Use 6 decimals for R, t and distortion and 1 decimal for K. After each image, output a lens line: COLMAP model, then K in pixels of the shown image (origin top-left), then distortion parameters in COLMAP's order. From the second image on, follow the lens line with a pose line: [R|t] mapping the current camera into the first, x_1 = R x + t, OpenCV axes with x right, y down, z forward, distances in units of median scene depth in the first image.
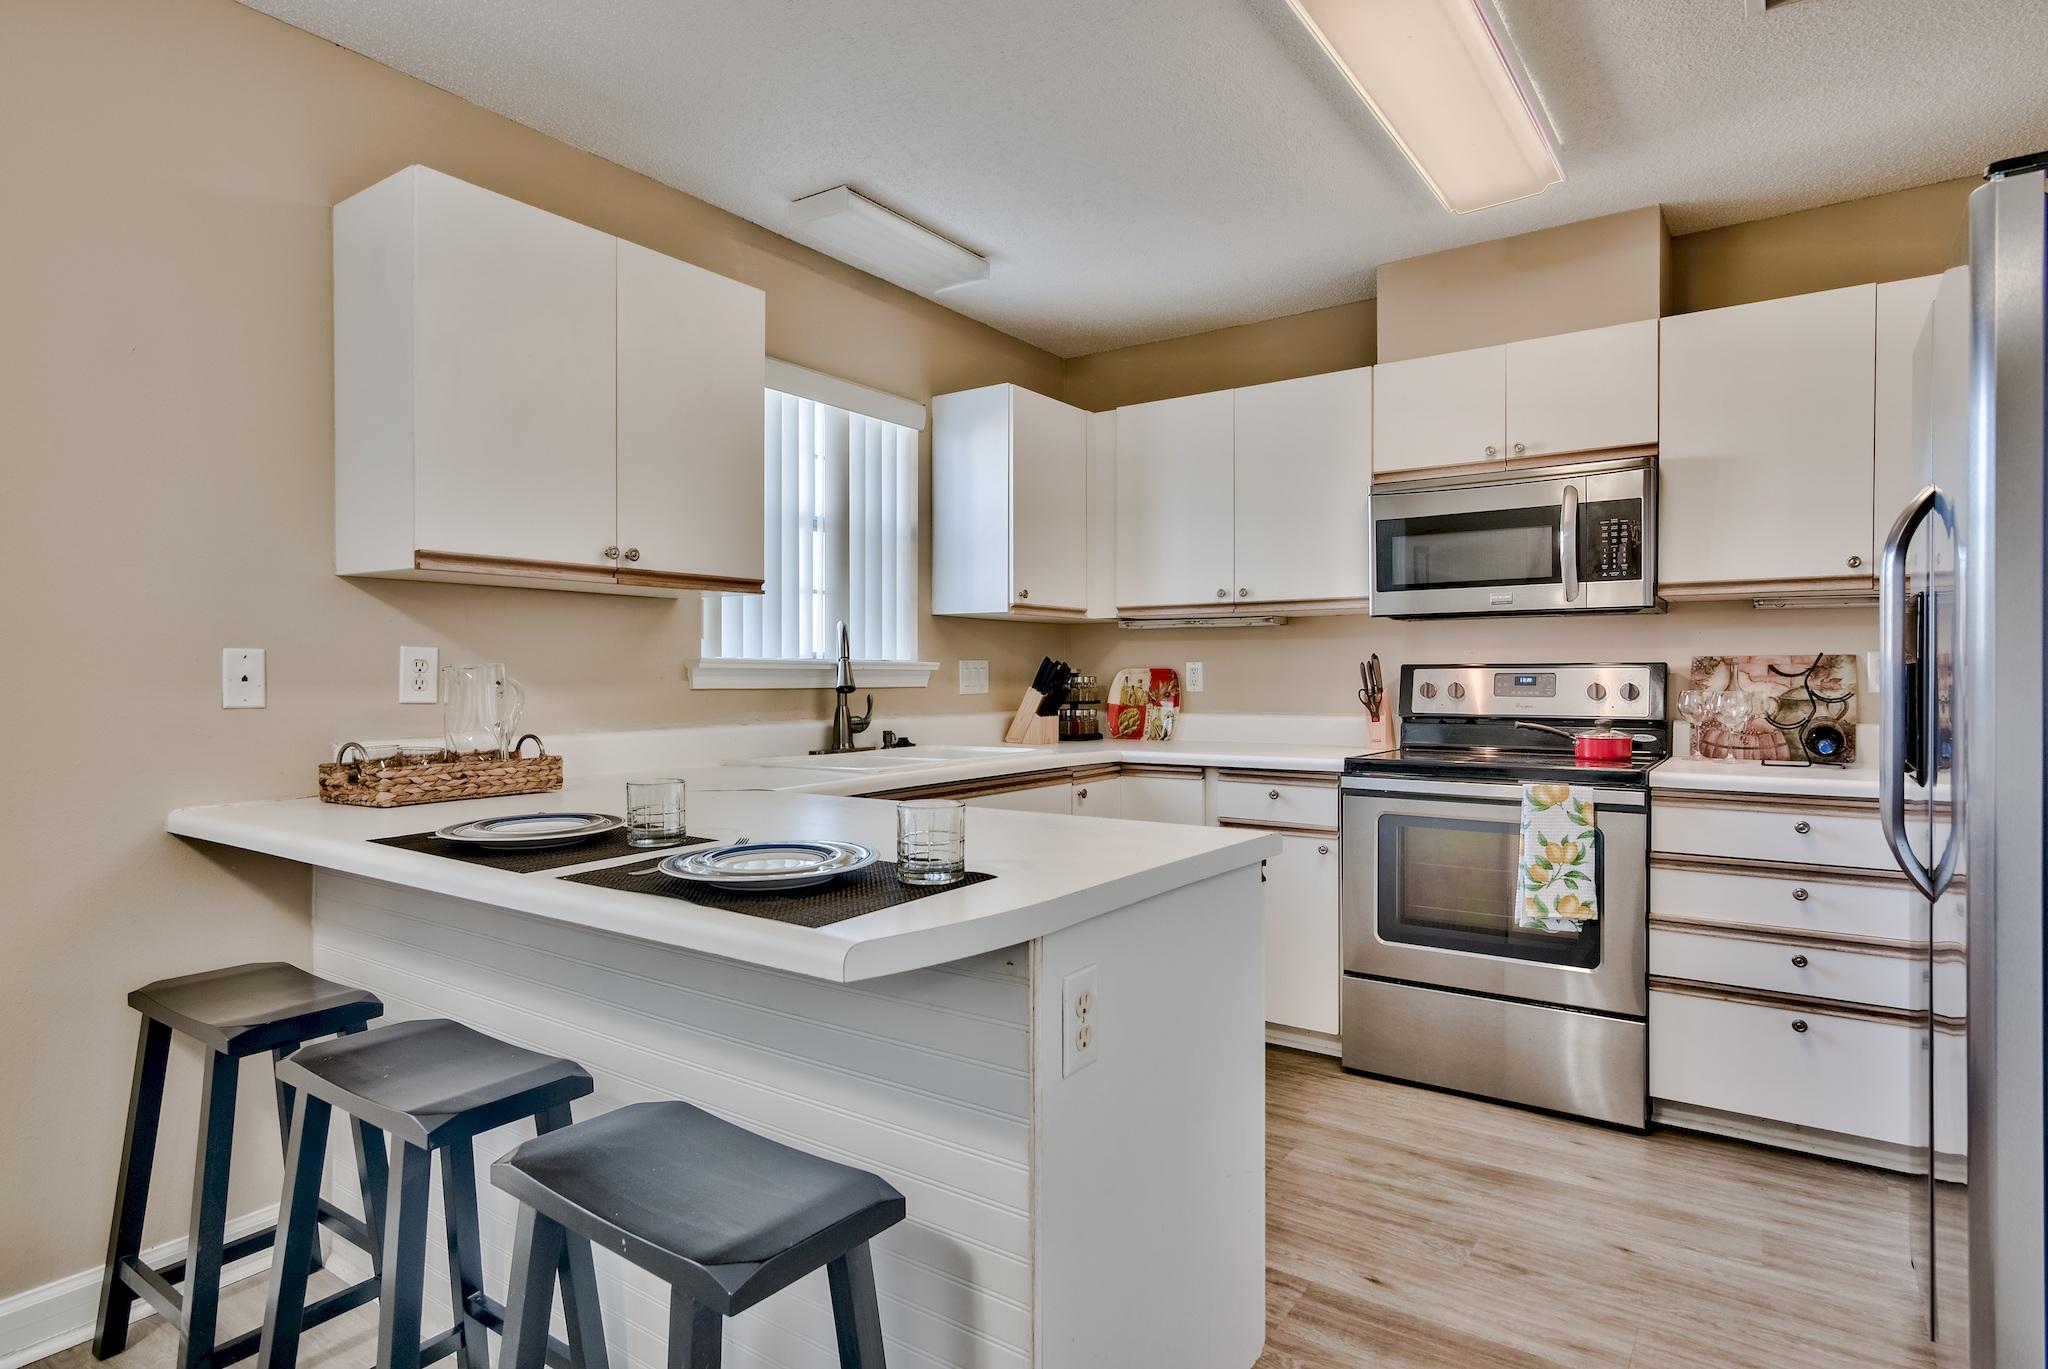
lens RADIAL K [[1093.6, 0, 1033.6], [0, 1093.6, 687.9], [0, 0, 1]] dist [0.007456, 0.000397]
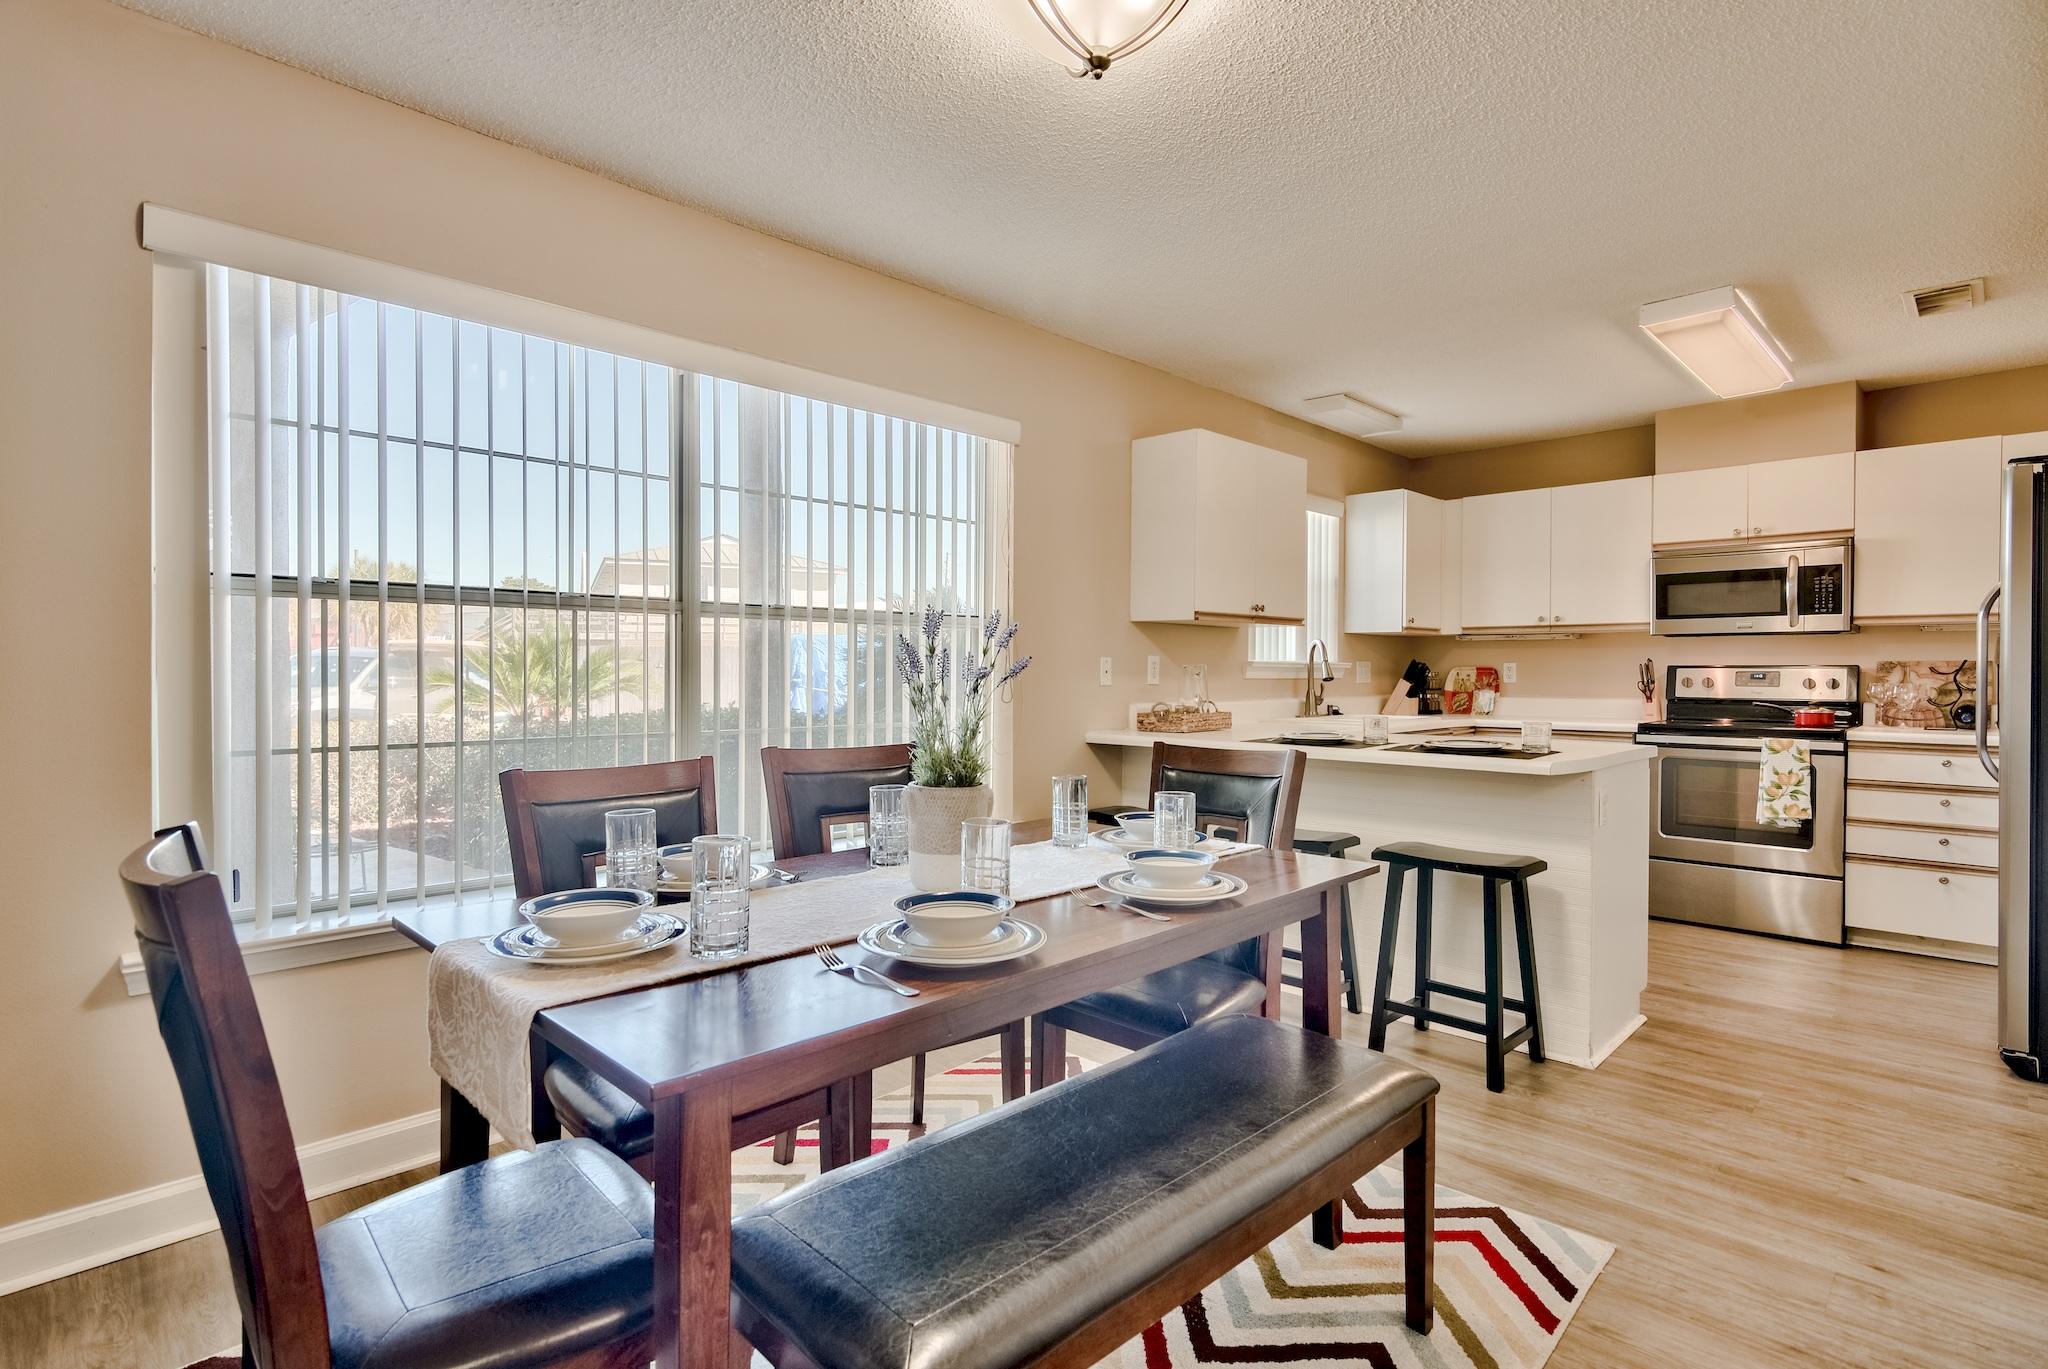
lens RADIAL K [[1005.2, 0, 1041.8], [0, 1005.2, 682.5], [0, 0, 1]] dist [-0.000898, 0.000087]
pose [[0.986968, 0.006306, -0.160793, -0.351621], [-0.006069, 0.999980, 0.001968, 0.006081], [0.160802, -0.000966, 0.986986, -0.617384]]
